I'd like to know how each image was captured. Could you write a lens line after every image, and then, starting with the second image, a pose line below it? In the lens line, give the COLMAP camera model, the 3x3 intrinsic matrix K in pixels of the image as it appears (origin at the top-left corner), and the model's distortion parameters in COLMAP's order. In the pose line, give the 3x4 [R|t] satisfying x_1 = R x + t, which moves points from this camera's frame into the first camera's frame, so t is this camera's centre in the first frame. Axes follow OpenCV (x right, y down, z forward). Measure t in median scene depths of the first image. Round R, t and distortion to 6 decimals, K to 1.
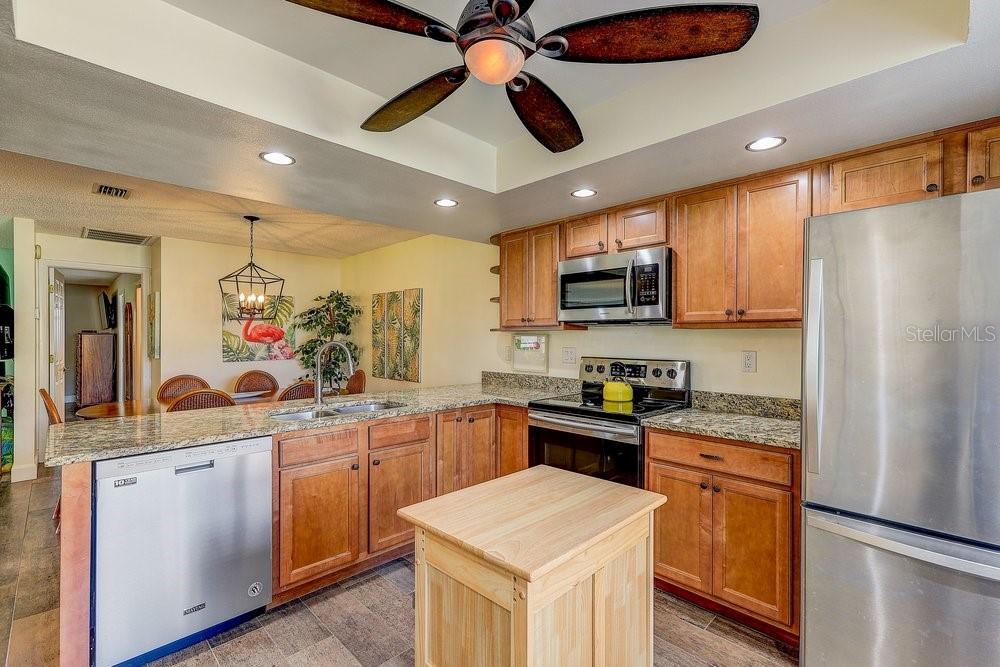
lens RADIAL K [[454.0, 0, 495.0], [0, 454.0, 335.7], [0, 0, 1]] dist [0.002037, 0.000813]
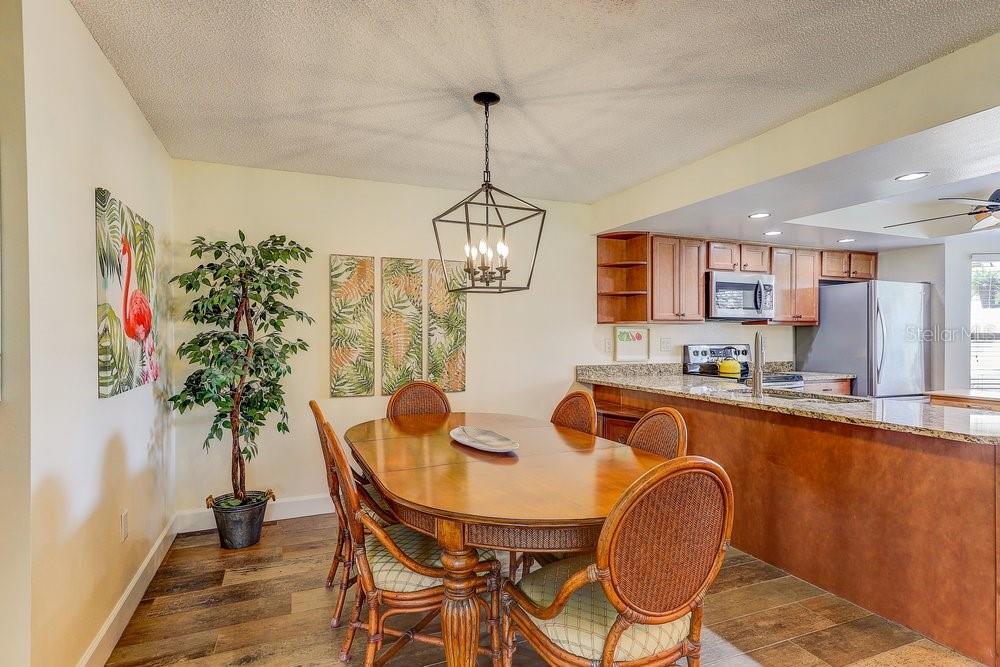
lens RADIAL K [[516.5, 0, 495.9], [0, 516.5, 333.9], [0, 0, 1]] dist [0.000256, 0.008163]
pose [[0.368711, 0.003020, 0.929539, -1.433902], [-0.000160, 0.999995, -0.003185, 0.021326], [-0.929544, 0.001025, 0.368709, 1.014190]]
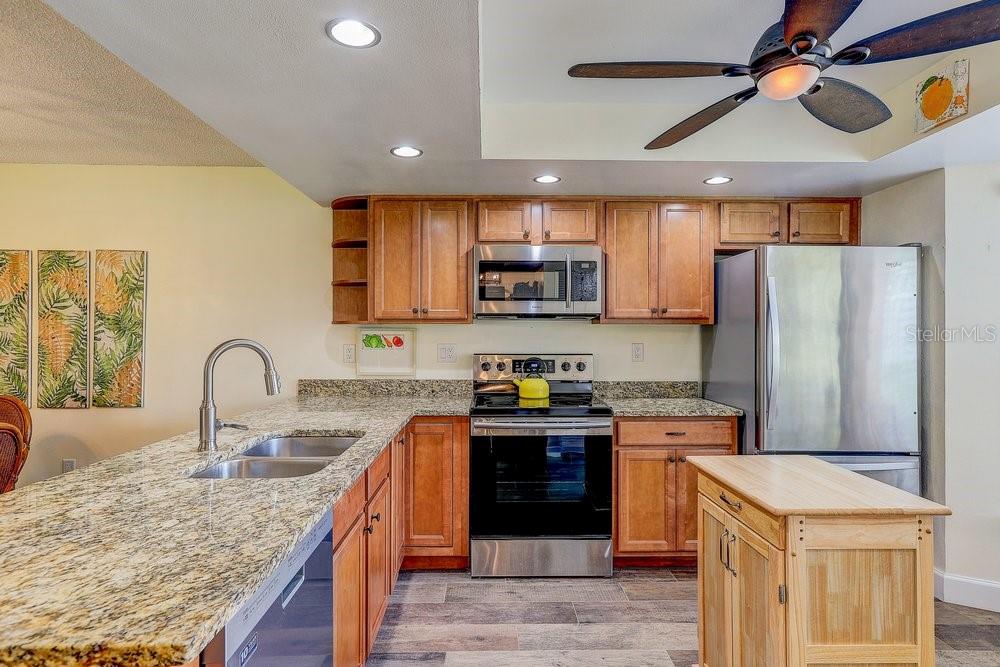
lens RADIAL K [[538.9, 0, 500.0], [0, 538.9, 333.5], [0, 0, 1]] dist [-0.001269, 0.019912]
pose [[0.685185, -0.002745, 0.728364, -0.568167], [-0.001525, 0.999985, 0.005203, 0.001033], [-0.728368, -0.004676, 0.685170, 0.253761]]
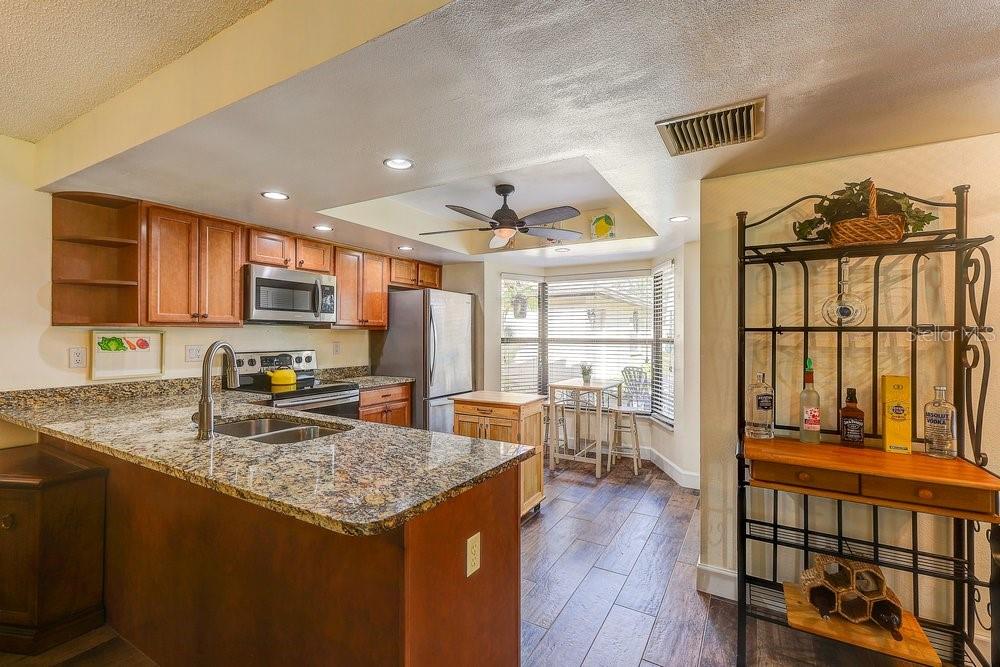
lens RADIAL K [[442.6, 0, 497.1], [0, 442.6, 333.5], [0, 0, 1]] dist [0.003340, 0.001121]
pose [[-0.265356, -0.000458, 0.964150, -1.004738], [-0.004381, 0.999990, -0.000730, -0.000678], [-0.964140, -0.004418, -0.265356, 0.705201]]
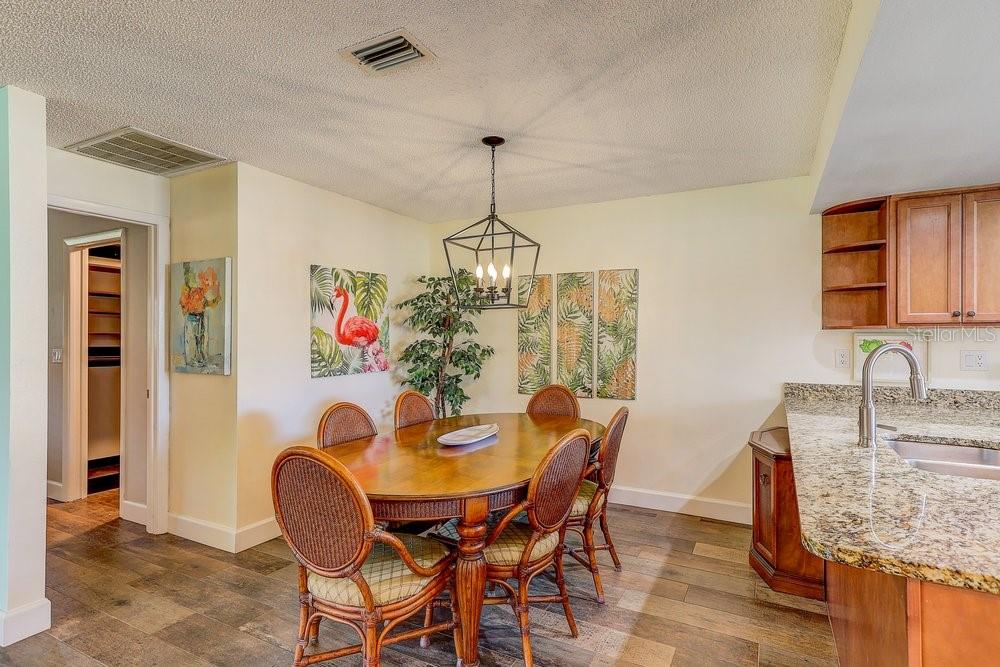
lens RADIAL K [[516.5, 0, 495.9], [0, 516.5, 333.9], [0, 0, 1]] dist [0.000256, 0.008163]
pose [[0.953181, 0.001289, 0.302397, -0.975113], [-0.000482, 0.999996, -0.002744, 0.001122], [-0.302399, 0.002470, 0.953178, 0.450060]]
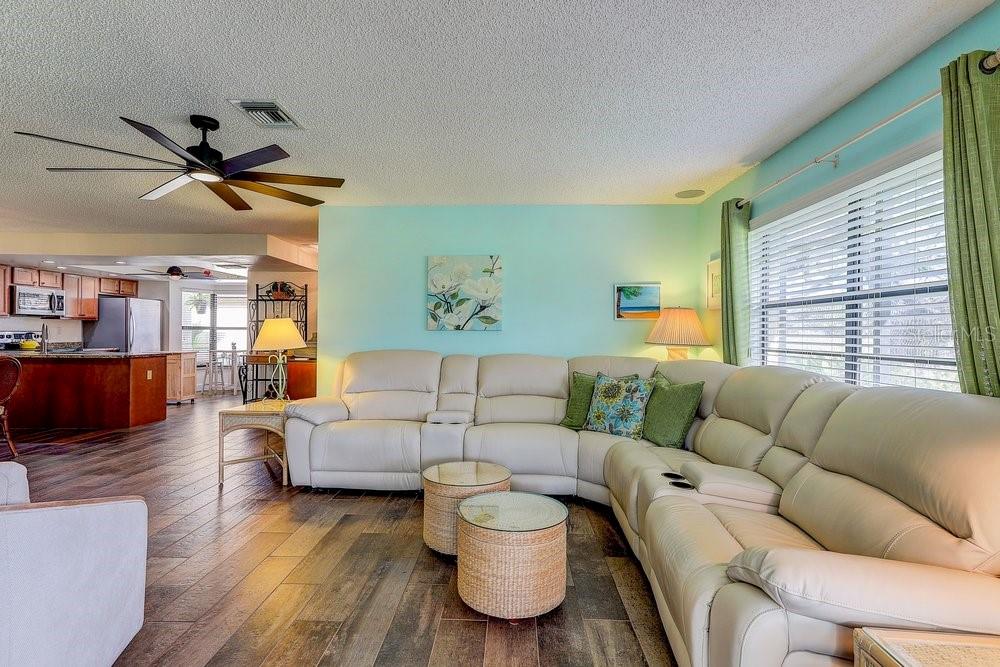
lens RADIAL K [[504.3, 0, 498.1], [0, 504.3, 331.5], [0, 0, 1]] dist [0.040523, 0.000682]
pose [[-0.688692, -0.004278, 0.725042, -3.106903], [-0.006456, 0.999979, -0.000232, 0.035585], [-0.725025, -0.004841, -0.688705, 1.028674]]
